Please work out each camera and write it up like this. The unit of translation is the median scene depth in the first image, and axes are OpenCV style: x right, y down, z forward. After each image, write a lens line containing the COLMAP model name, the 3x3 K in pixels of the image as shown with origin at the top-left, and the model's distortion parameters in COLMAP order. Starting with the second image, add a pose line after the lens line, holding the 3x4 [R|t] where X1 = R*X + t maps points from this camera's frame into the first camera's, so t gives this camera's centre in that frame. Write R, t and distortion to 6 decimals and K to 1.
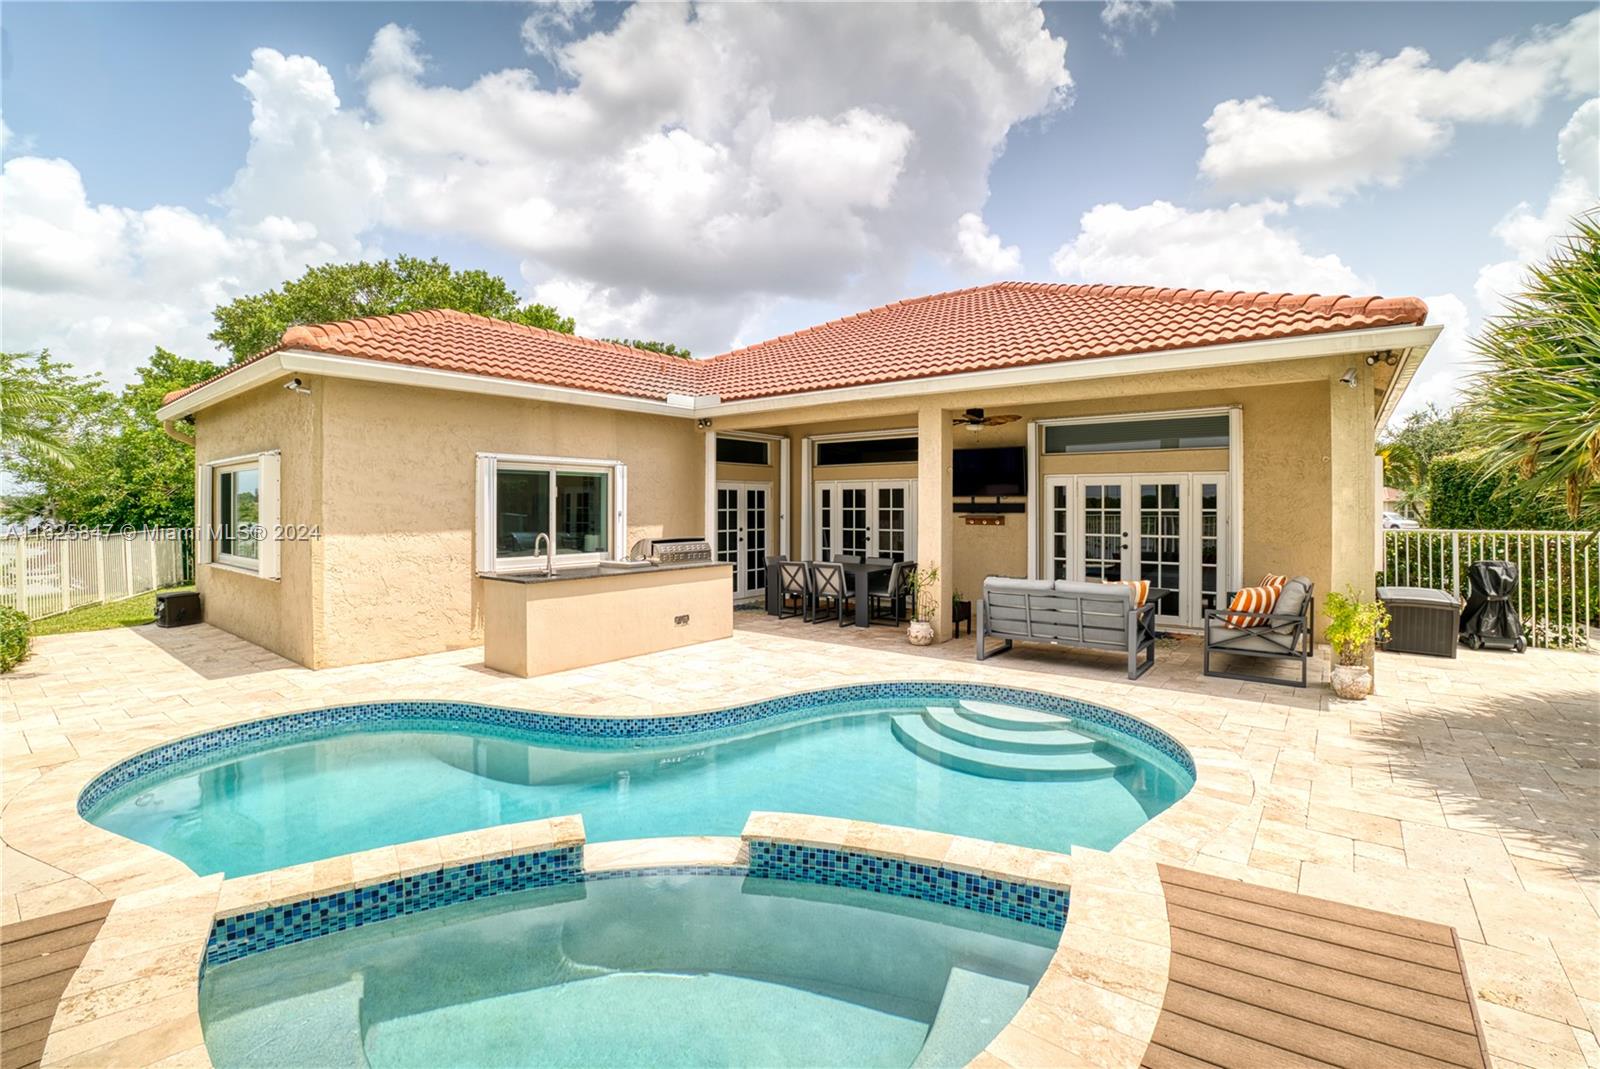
lens RADIAL K [[722.4, 0, 799.9], [0, 722.4, 509.1], [0, 0, 1]] dist [-0.057229, 0.007246]
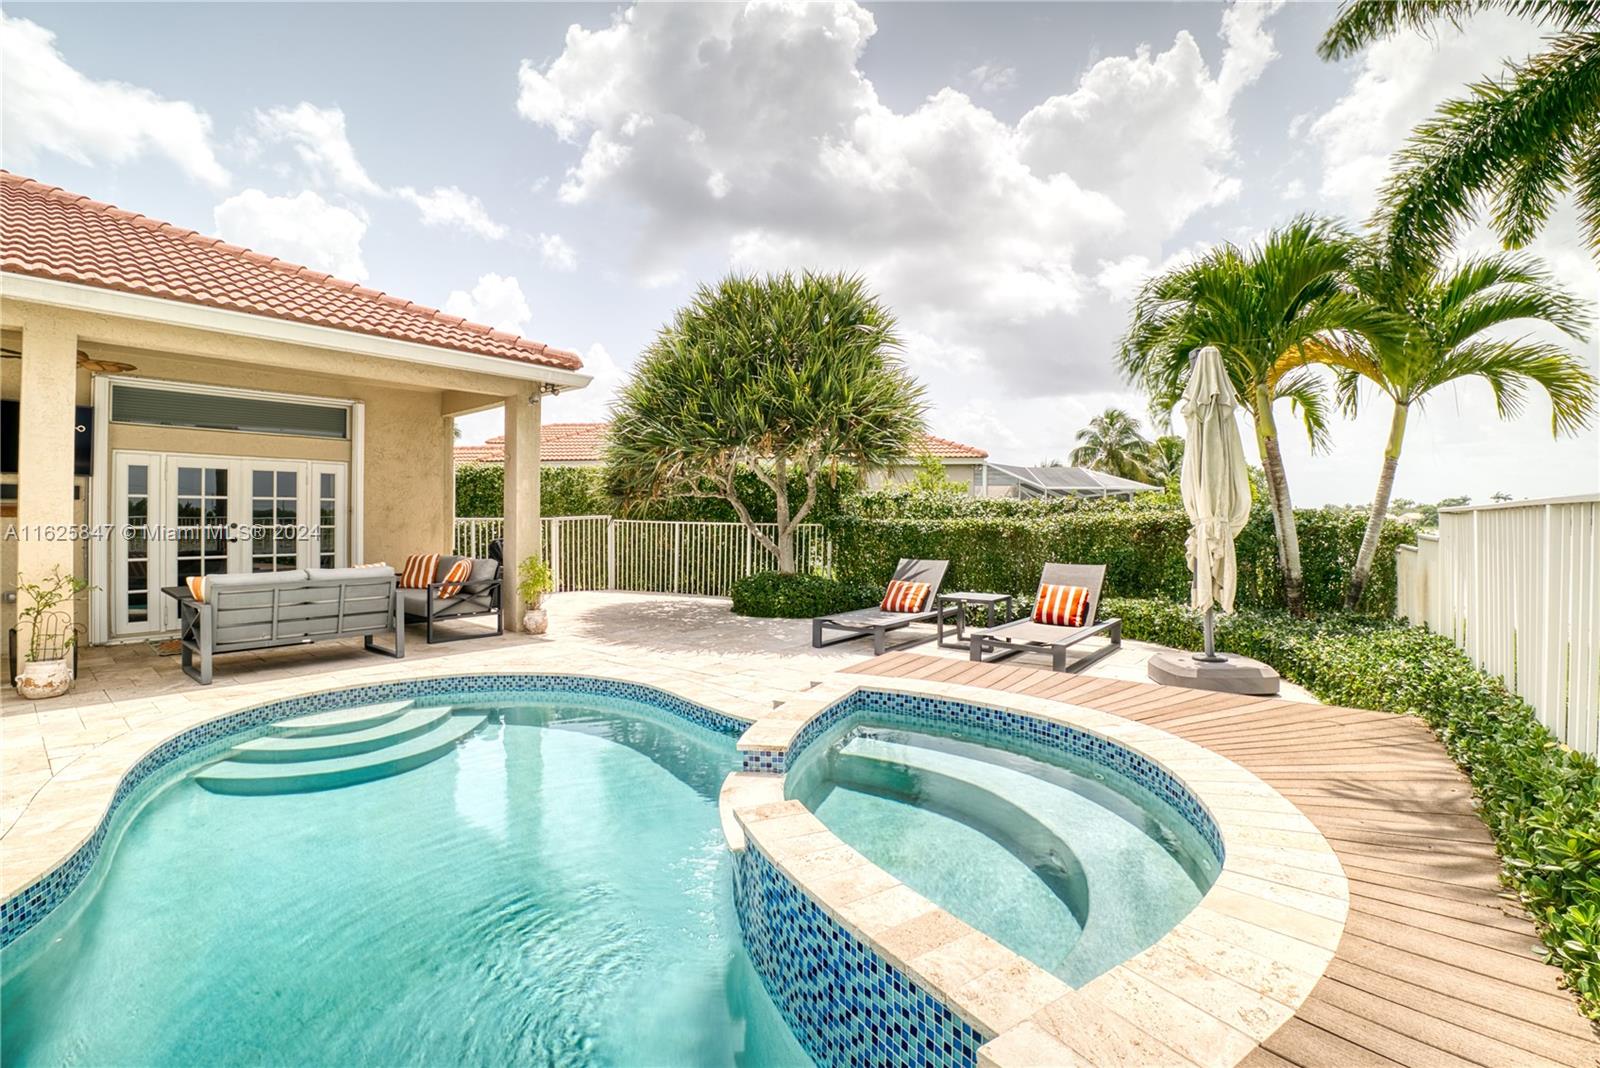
lens RADIAL K [[704.3, 0, 779.7], [0, 704.3, 514.2], [0, 0, 1]] dist [-0.060019, 0.009977]
pose [[0.039652, 0.007488, 0.999185, -0.437992], [0.006345, 0.999950, -0.007745, 0.040337], [-0.999193, 0.006647, 0.039603, 0.368621]]
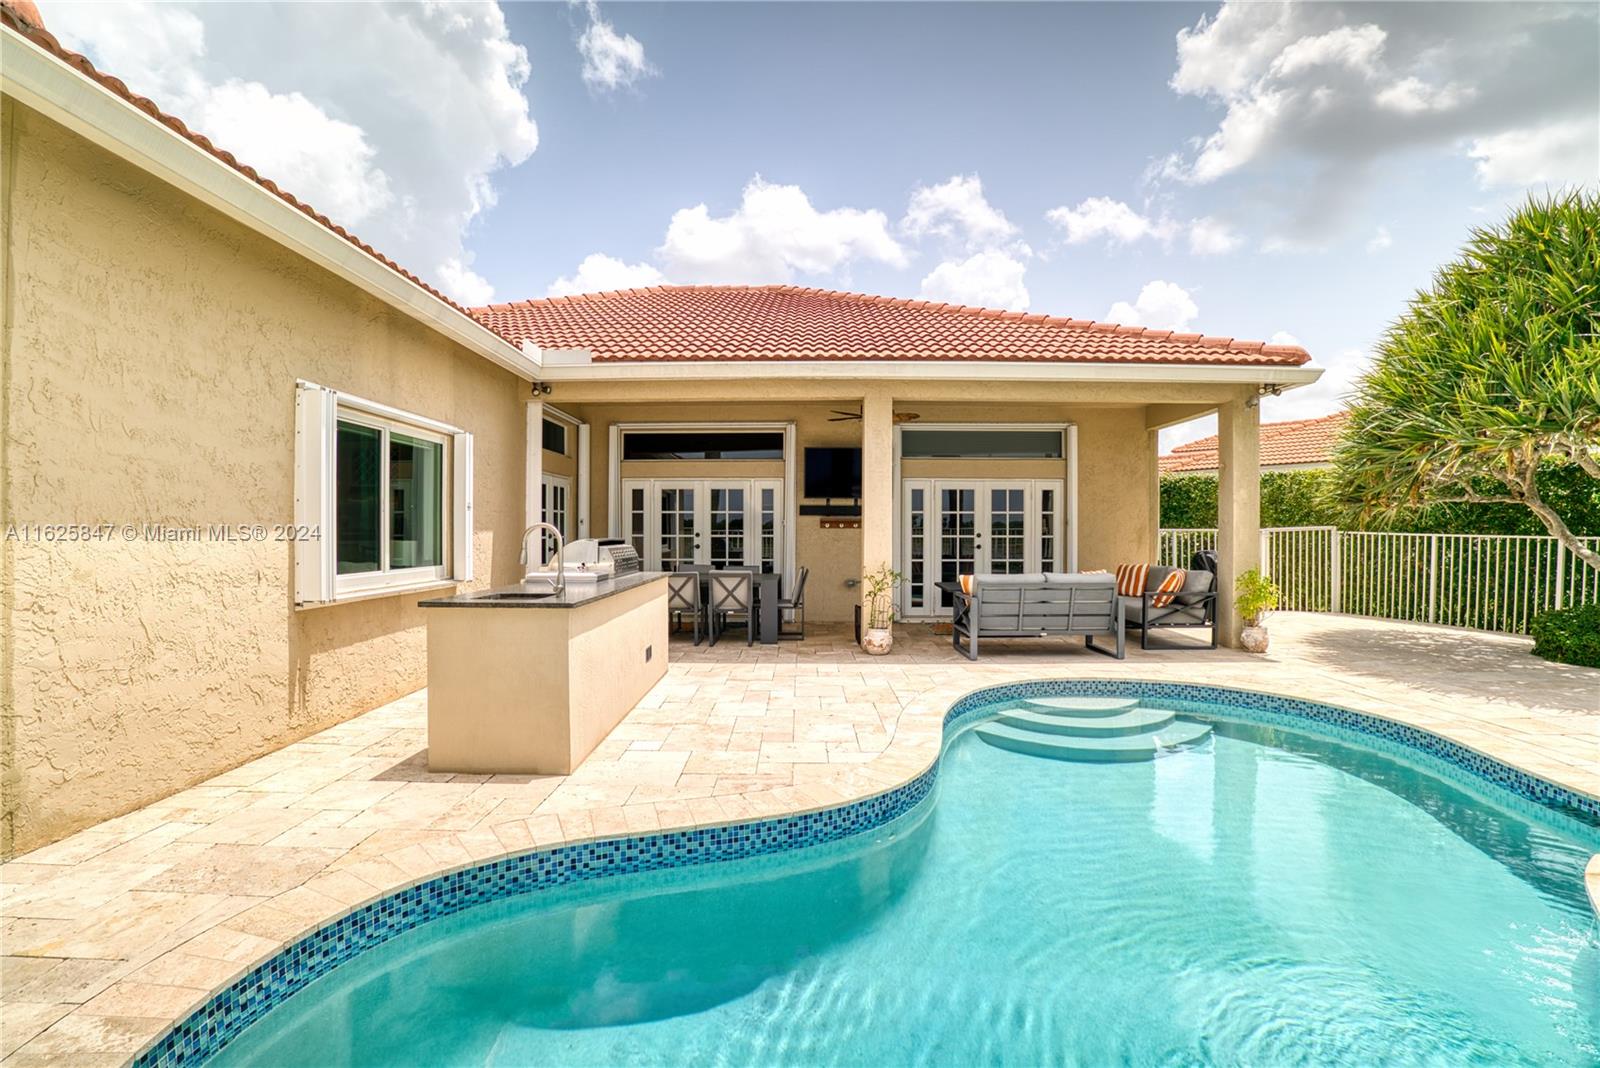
lens RADIAL K [[704.3, 0, 797.3], [0, 704.3, 533.5], [0, 0, 1]] dist [-0.060019, 0.009977]
pose [[0.794995, -0.000963, 0.606615, -0.505831], [0.001582, 0.999999, -0.000487, 0.041104], [-0.606613, 0.001347, 0.794996, 0.399535]]
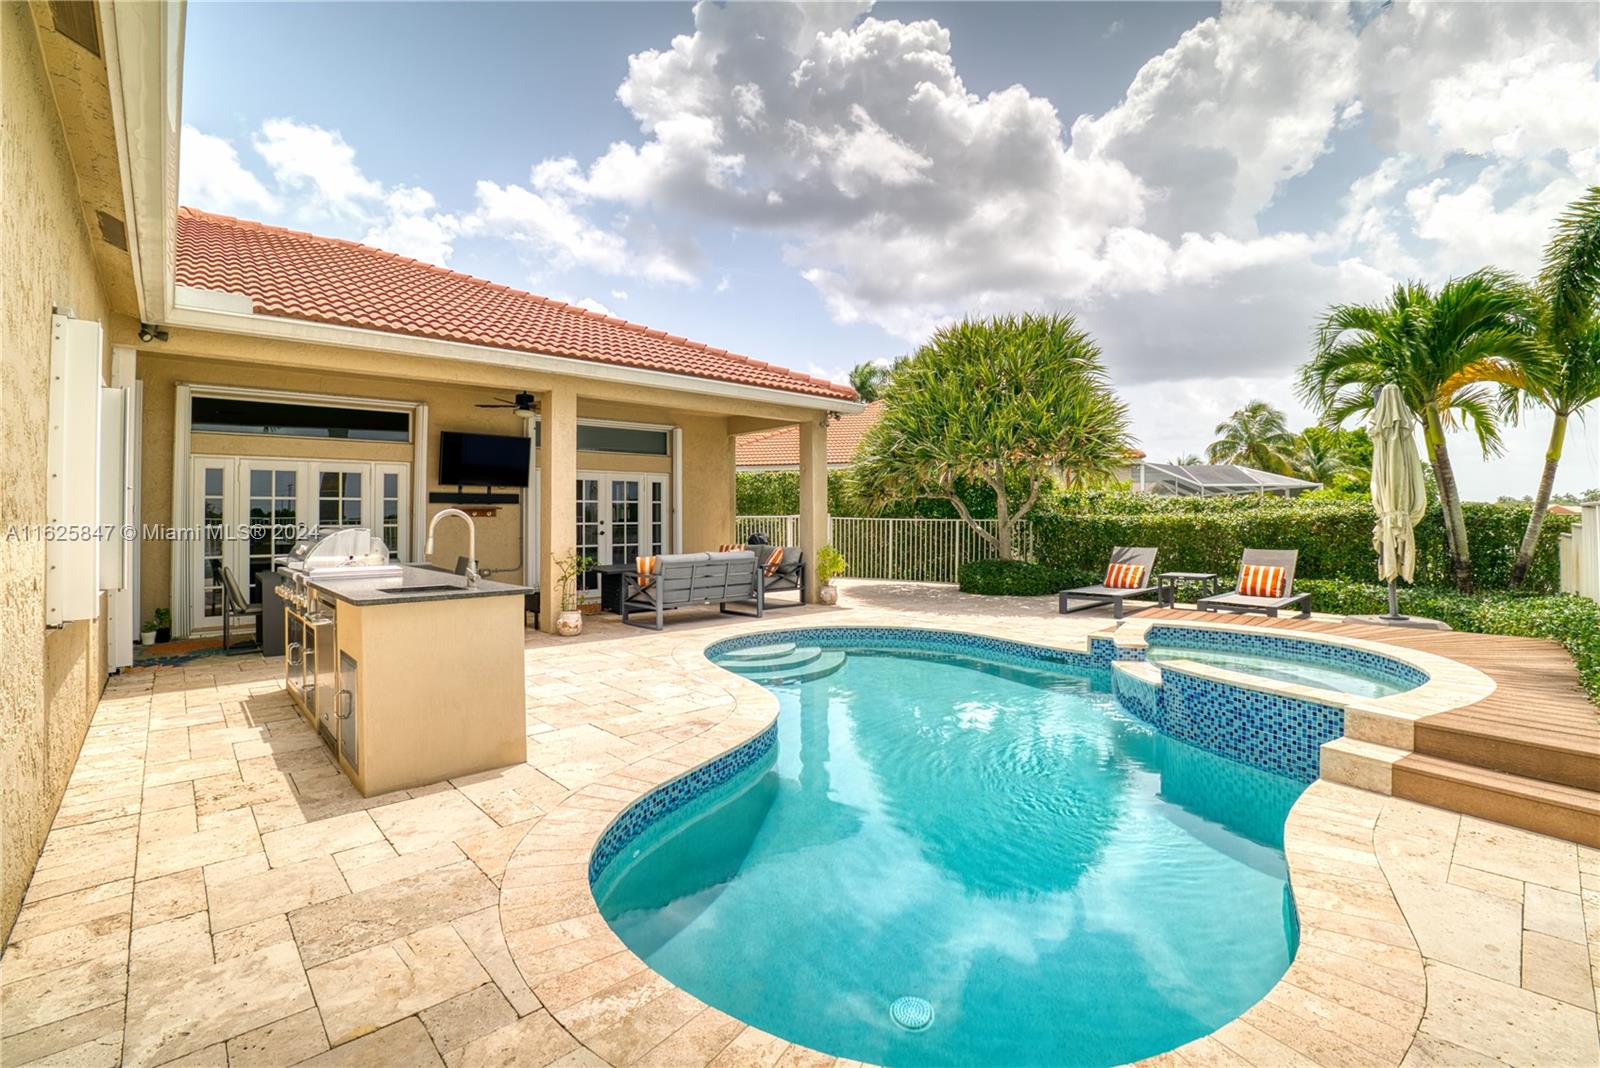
lens RADIAL K [[704.3, 0, 787.2], [0, 704.3, 512.0], [0, 0, 1]] dist [-0.060019, 0.009977]
pose [[0.181231, 0.007574, 0.983411, -0.781007], [0.011807, 0.999882, -0.009877, 0.041336], [-0.983370, 0.013401, 0.181120, 0.610569]]
